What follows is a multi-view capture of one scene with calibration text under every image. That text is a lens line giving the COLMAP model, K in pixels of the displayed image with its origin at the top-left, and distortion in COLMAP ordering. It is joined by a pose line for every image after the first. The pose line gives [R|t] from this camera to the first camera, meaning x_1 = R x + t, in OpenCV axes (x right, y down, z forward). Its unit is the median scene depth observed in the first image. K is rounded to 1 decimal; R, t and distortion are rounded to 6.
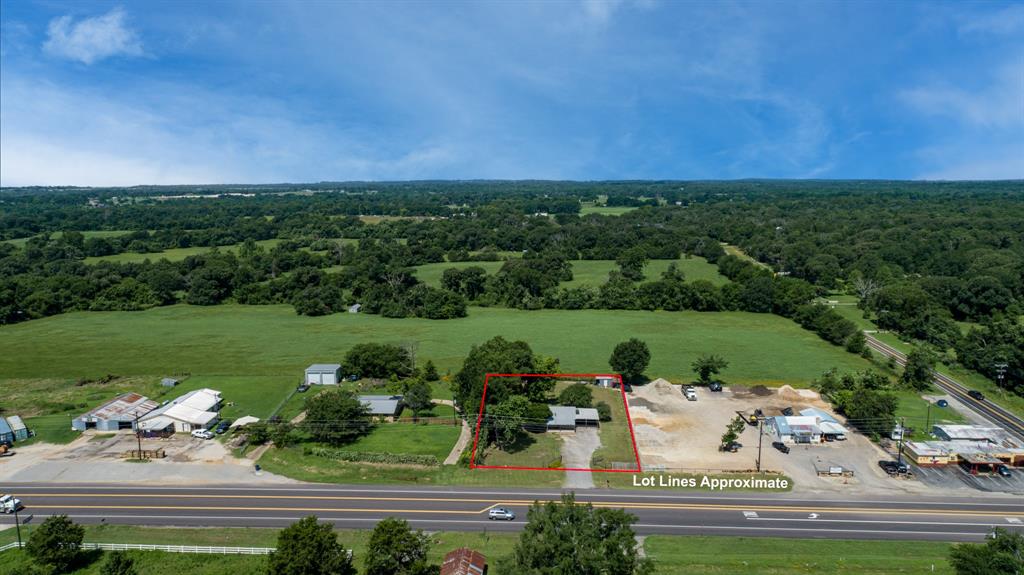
lens RADIAL K [[705.8, 0, 512.0], [0, 705.8, 287.5], [0, 0, 1]] dist [-0.000673, -0.001982]
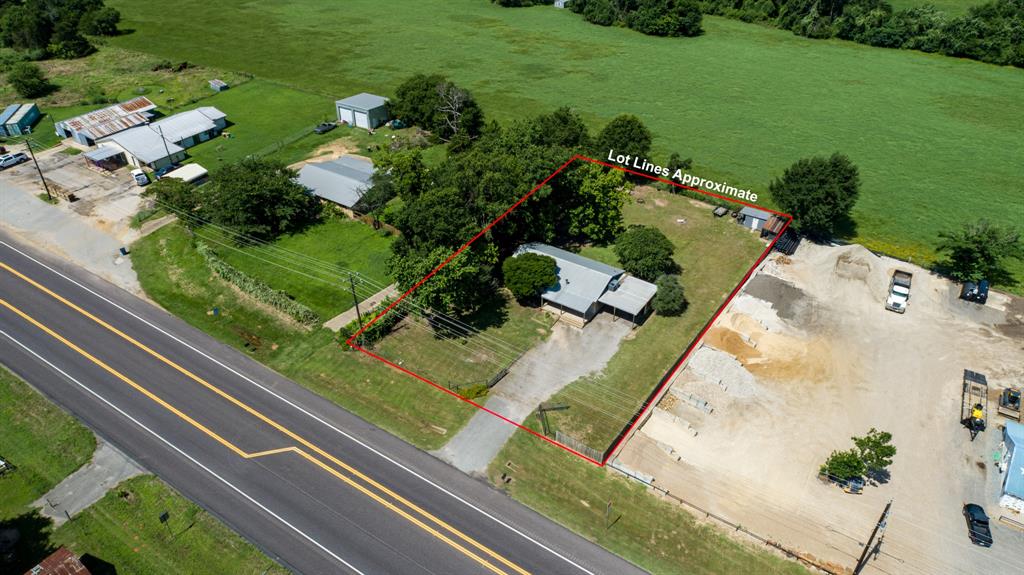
lens RADIAL K [[705.8, 0, 512.0], [0, 705.8, 287.5], [0, 0, 1]] dist [-0.000673, -0.001982]
pose [[0.853513, 0.297410, -0.427859, 0.233617], [-0.083264, 0.888407, 0.451443, -0.056871], [0.514376, -0.349687, 0.783030, 0.476161]]
